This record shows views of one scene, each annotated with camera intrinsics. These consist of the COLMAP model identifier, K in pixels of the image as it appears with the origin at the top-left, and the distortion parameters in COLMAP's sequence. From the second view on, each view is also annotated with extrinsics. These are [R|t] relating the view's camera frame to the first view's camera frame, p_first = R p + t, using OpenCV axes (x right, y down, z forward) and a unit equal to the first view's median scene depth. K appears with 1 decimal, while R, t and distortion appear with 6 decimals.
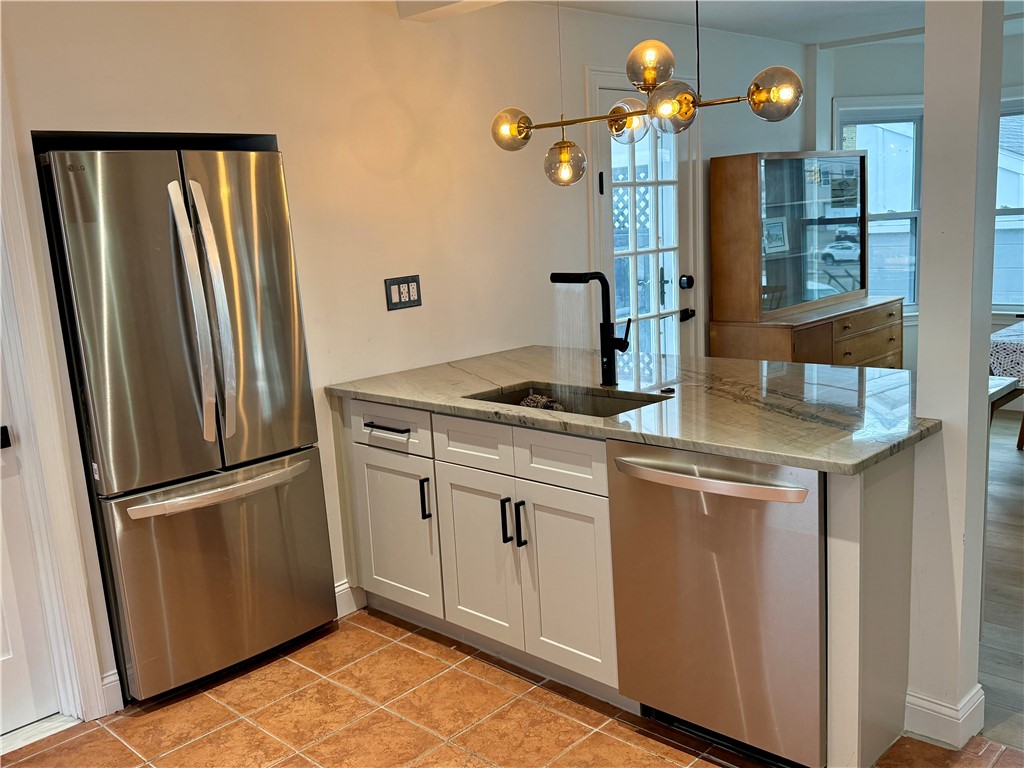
lens RADIAL K [[915.6, 0, 514.8], [0, 915.6, 398.7], [0, 0, 1]] dist [0.081944, -0.113830]
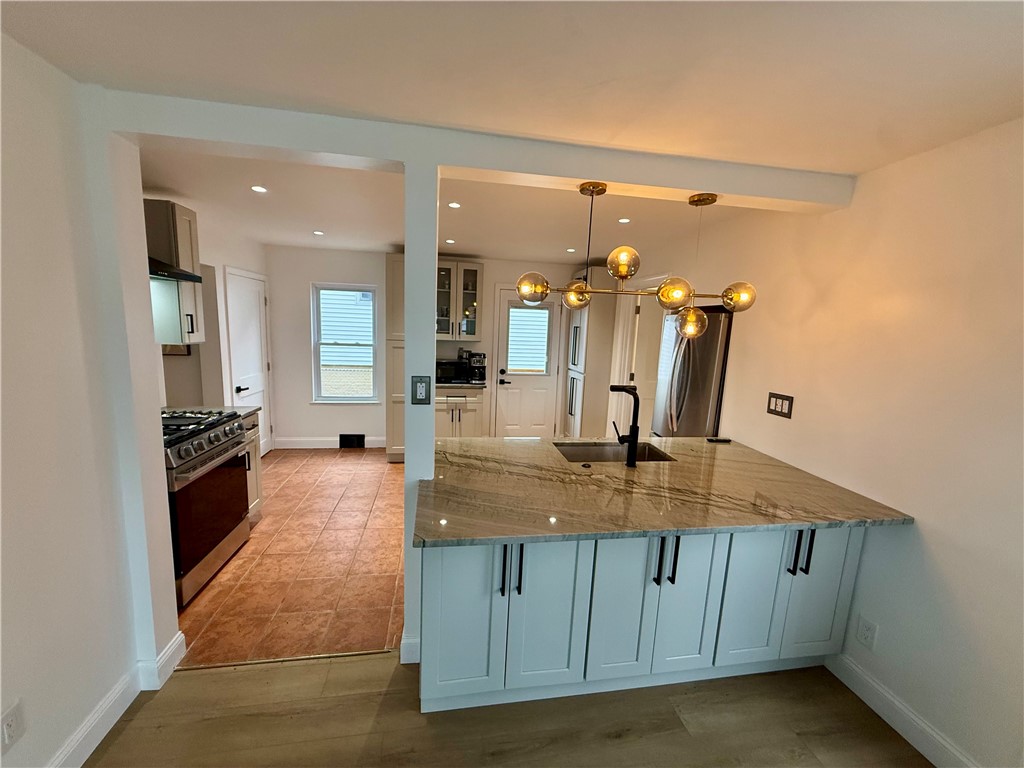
lens RADIAL K [[405.5, 0, 509.0], [0, 405.5, 384.0], [0, 0, 1]] dist [-0.001161, 0.000065]
pose [[-0.603871, 0.150283, -0.782787, 0.759462], [-0.164905, 0.937264, 0.307154, -0.325683], [0.779838, 0.314566, -0.541204, 1.193737]]
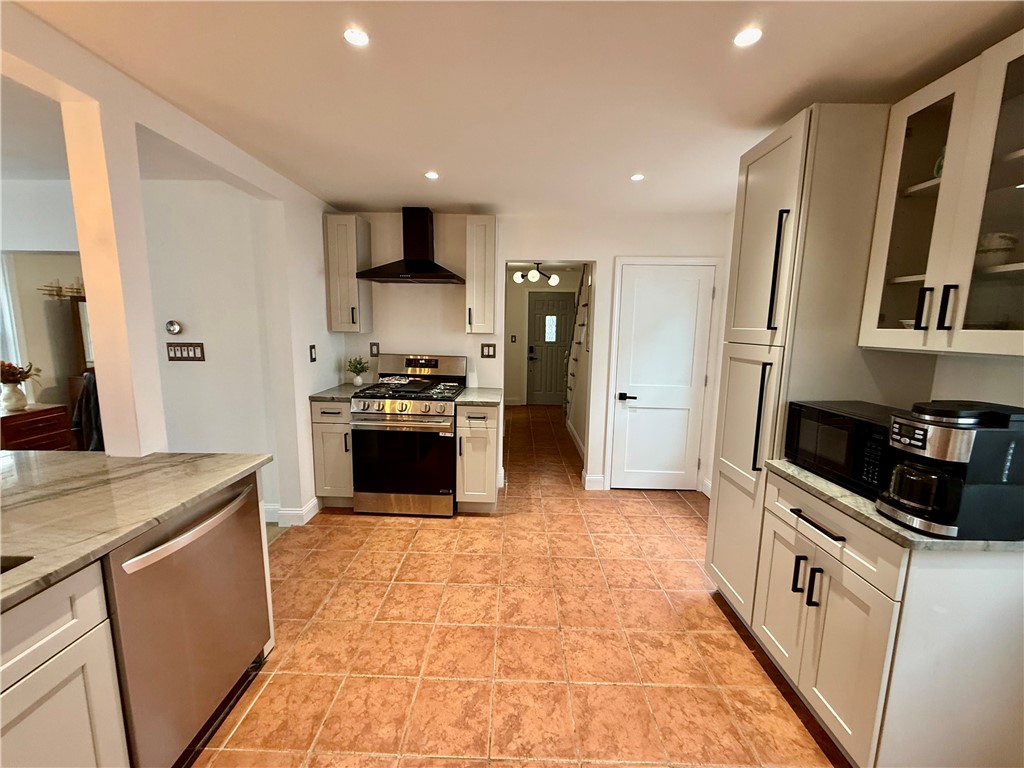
lens RADIAL K [[405.5, 0, 509.0], [0, 405.5, 384.0], [0, 0, 1]] dist [-0.001161, 0.000065]
pose [[-0.672573, -0.058055, 0.737750, -0.378261], [0.172142, 0.957298, 0.232266, -0.117125], [-0.719731, 0.283213, -0.633859, 0.756528]]
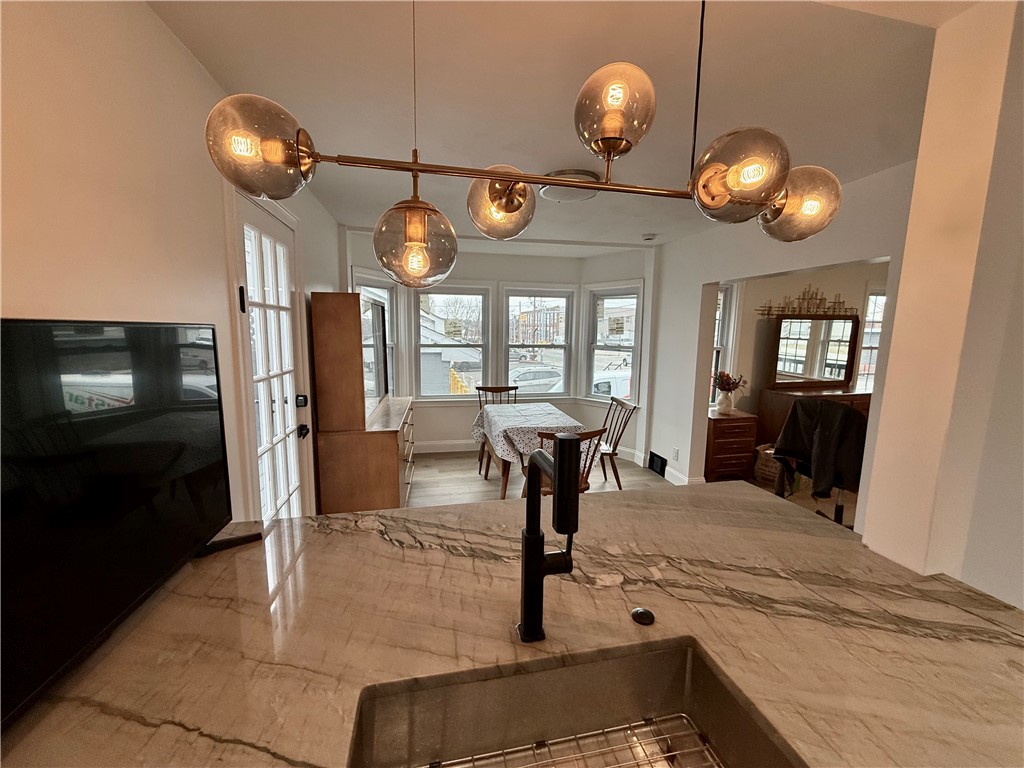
lens RADIAL K [[405.5, 0, 509.0], [0, 405.5, 384.0], [0, 0, 1]] dist [-0.001161, 0.000065]
pose [[0.562193, -0.047942, 0.825615, -0.110365], [0.122506, 0.992132, -0.025807, -0.171465], [-0.817882, 0.115651, 0.563643, 0.867814]]
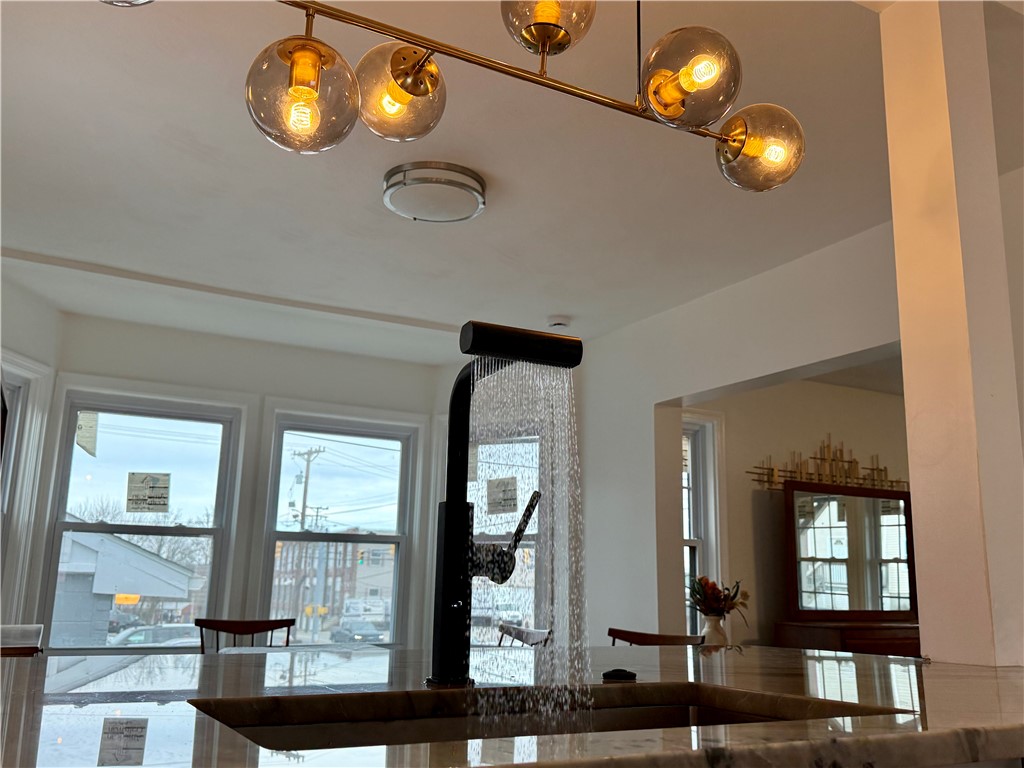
lens RADIAL K [[914.4, 0, 512.0], [0, 914.4, 384.0], [0, 0, 1]] dist [0.167538, -0.328212]
pose [[0.305536, 0.269738, 0.913175, -0.248739], [0.154163, 0.932369, -0.326989, -0.001078], [-0.939618, 0.240685, 0.243289, 0.884340]]
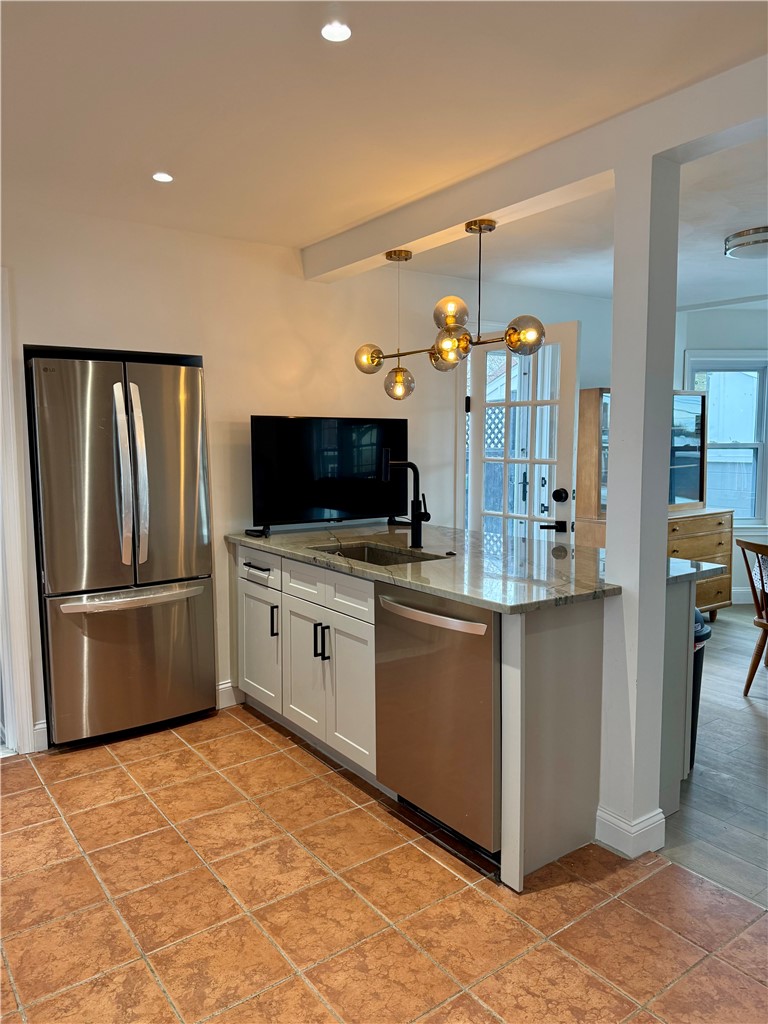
lens RADIAL K [[724.8, 0, 384.0], [0, 724.8, 512.0], [0, 0, 1]] dist [0.054979, -0.055825]
pose [[0.982676, 0.071312, -0.171064, 0.237647], [-0.087053, 0.992454, -0.086349, 0.028738], [0.163616, 0.099745, 0.981469, -0.039535]]
